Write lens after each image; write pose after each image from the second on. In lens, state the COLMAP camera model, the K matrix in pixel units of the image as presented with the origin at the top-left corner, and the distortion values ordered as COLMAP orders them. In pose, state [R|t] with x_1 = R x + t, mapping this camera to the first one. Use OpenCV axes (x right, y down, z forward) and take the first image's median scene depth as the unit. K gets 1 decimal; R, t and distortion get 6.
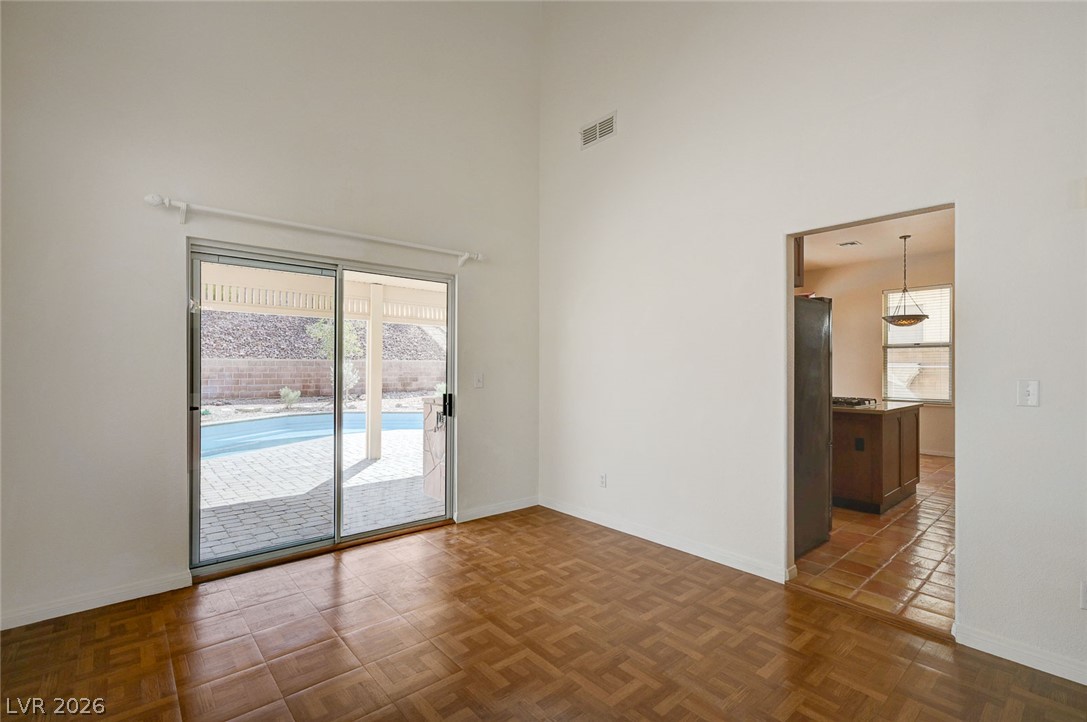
lens RADIAL K [[482.2, 0, 543.5], [0, 482.2, 361.0], [0, 0, 1]] dist [-0.001728, -0.000175]
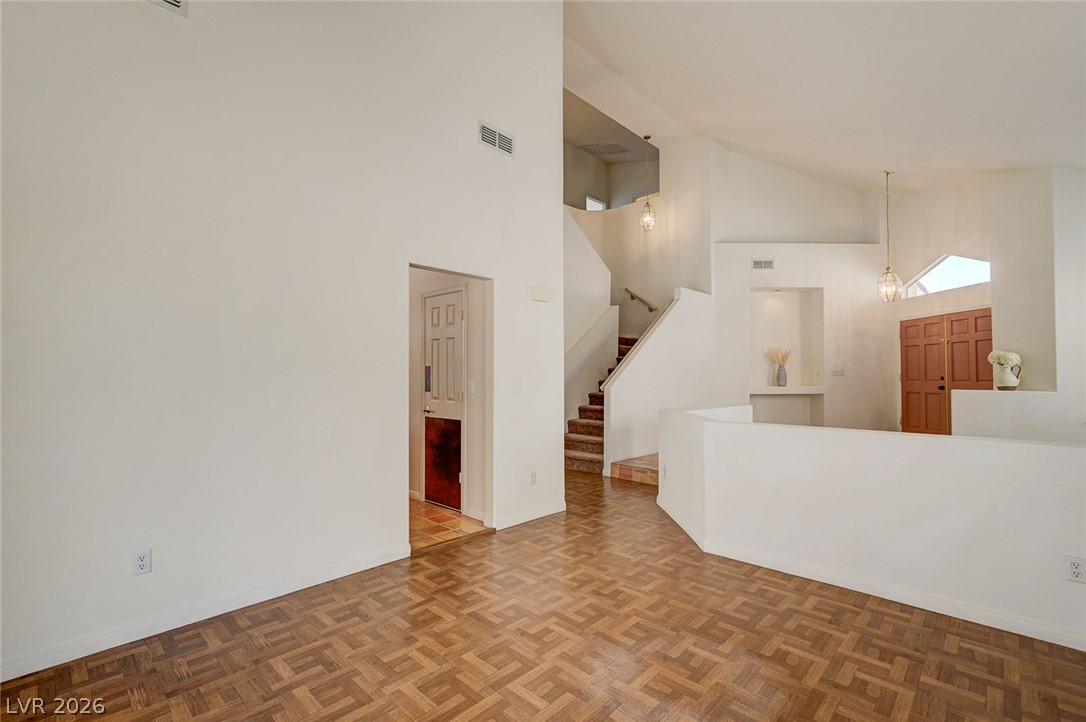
lens RADIAL K [[498.1, 0, 547.6], [0, 498.1, 368.4], [0, 0, 1]] dist [0.000915, 0.000512]
pose [[-0.104244, 0.007530, 0.994523, -0.842629], [-0.017305, 0.999806, -0.009383, 0.010071], [-0.994401, -0.018189, -0.104094, 0.896300]]
